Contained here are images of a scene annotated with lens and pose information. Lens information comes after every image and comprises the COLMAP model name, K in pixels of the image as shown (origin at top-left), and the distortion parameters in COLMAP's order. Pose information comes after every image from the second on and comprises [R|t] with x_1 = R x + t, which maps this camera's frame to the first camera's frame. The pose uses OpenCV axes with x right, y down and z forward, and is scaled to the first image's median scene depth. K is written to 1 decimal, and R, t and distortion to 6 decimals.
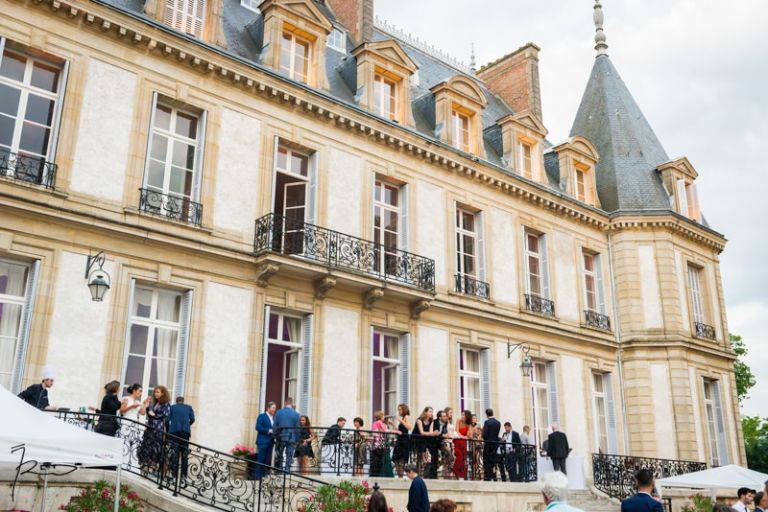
lens RADIAL K [[756.5, 0, 384.0], [0, 756.5, 256.0], [0, 0, 1]] dist [-0.009189, -0.002614]
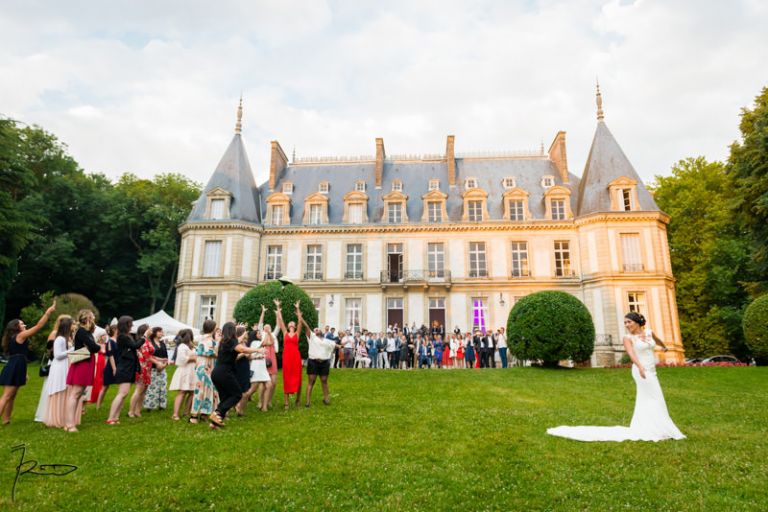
lens RADIAL K [[515.7, 0, 384.0], [0, 515.7, 256.0], [0, 0, 1]] dist [0.004841, -0.000794]
pose [[0.701747, -0.185458, -0.687864, 1.179792], [0.218442, 0.975029, -0.040031, -0.021430], [0.678111, -0.122167, 0.724735, -0.509580]]
